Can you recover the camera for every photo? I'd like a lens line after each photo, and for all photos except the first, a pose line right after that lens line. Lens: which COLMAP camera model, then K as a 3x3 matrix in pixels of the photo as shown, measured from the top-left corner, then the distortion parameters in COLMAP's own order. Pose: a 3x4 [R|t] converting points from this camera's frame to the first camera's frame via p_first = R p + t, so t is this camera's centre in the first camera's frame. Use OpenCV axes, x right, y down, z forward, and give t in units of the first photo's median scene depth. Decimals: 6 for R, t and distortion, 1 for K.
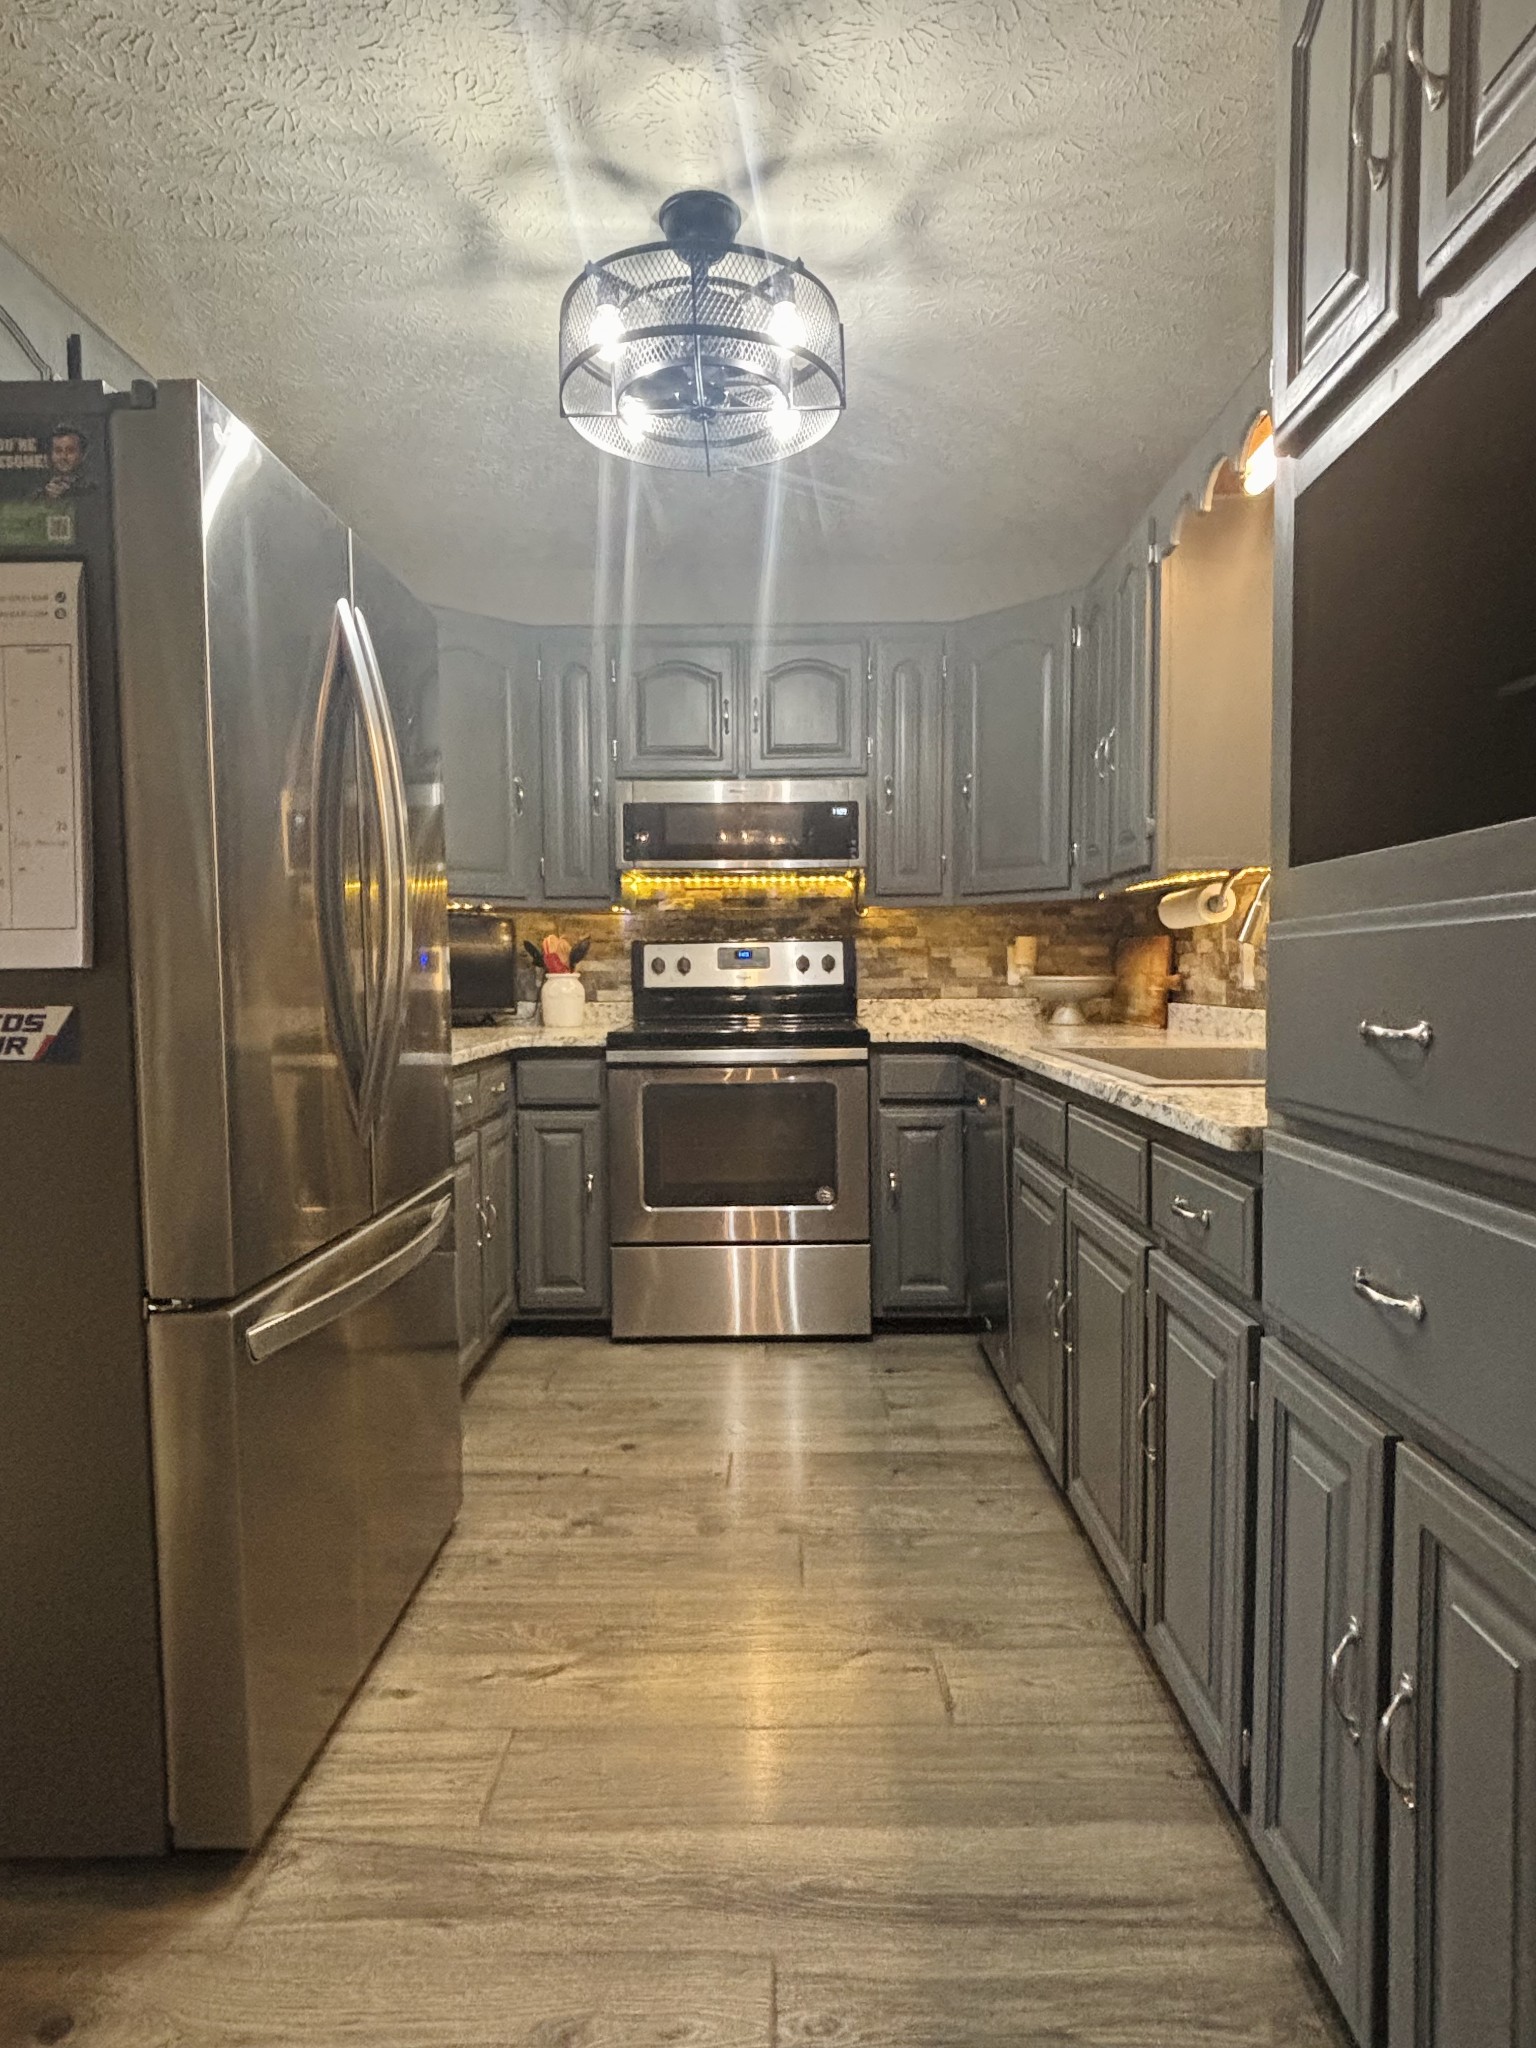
lens RADIAL K [[1156.0, 0, 770.2], [0, 1156.0, 1034.5], [0, 0, 1]] dist [0.006630, -0.006394]
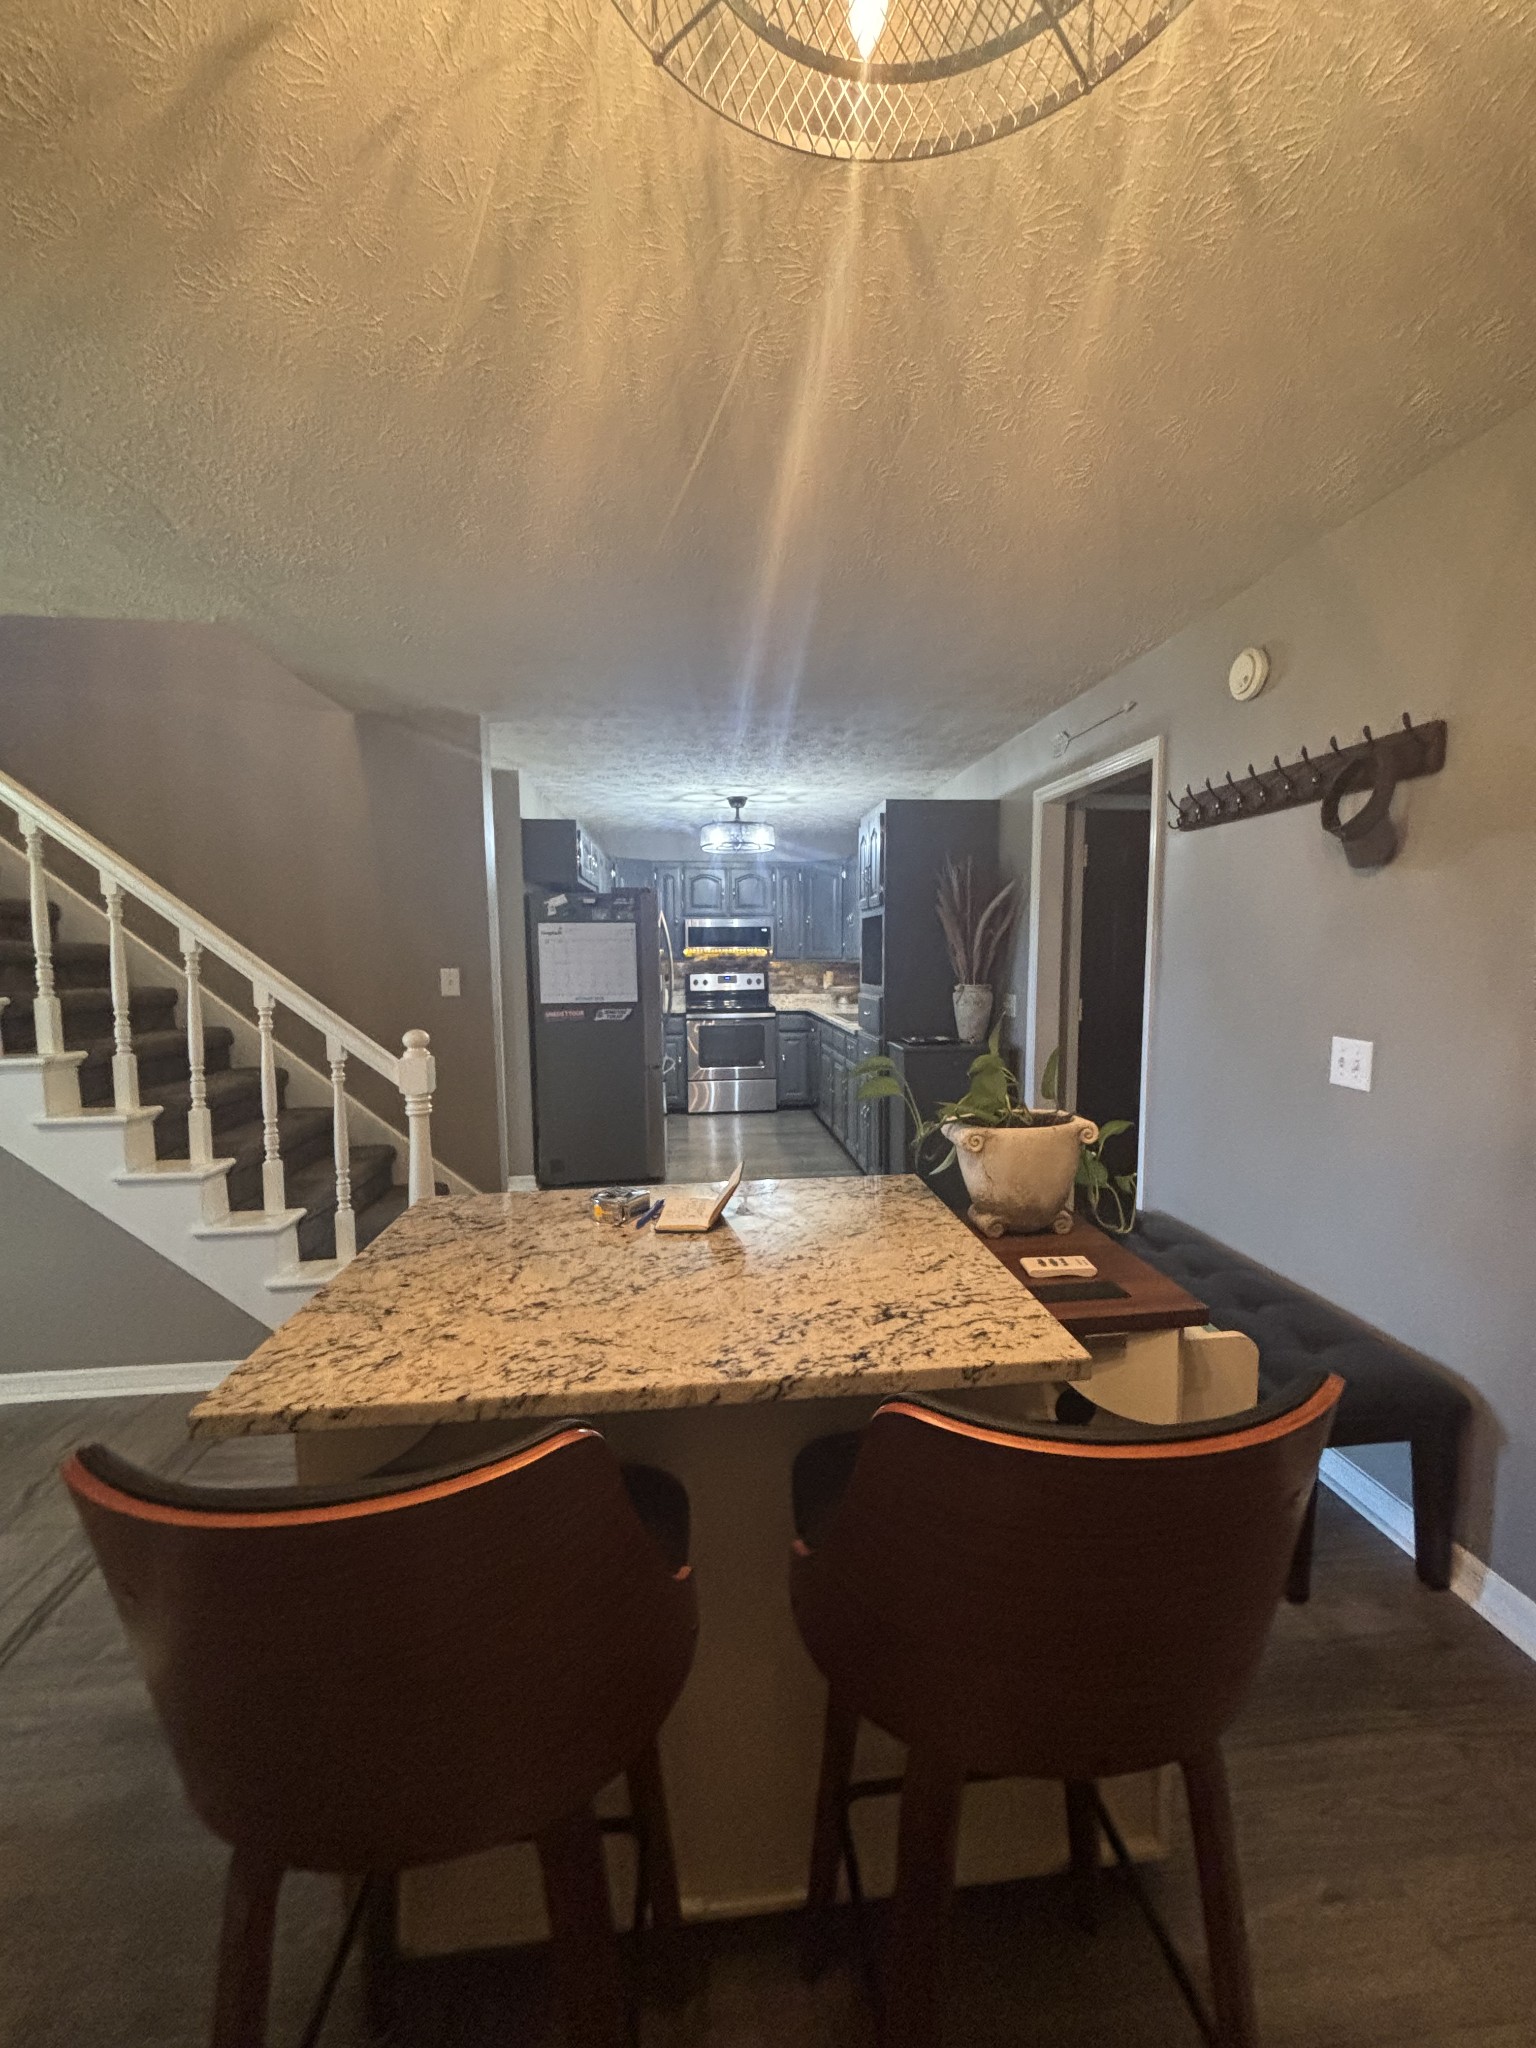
lens RADIAL K [[826.8, 0, 783.8], [0, 826.8, 1019.1], [0, 0, 1]] dist [0.006607, 0.000286]
pose [[0.991339, -0.010789, 0.130880, -0.245277], [0.007077, 0.999560, 0.028789, -0.046867], [-0.131133, -0.027614, 0.990980, -1.577969]]
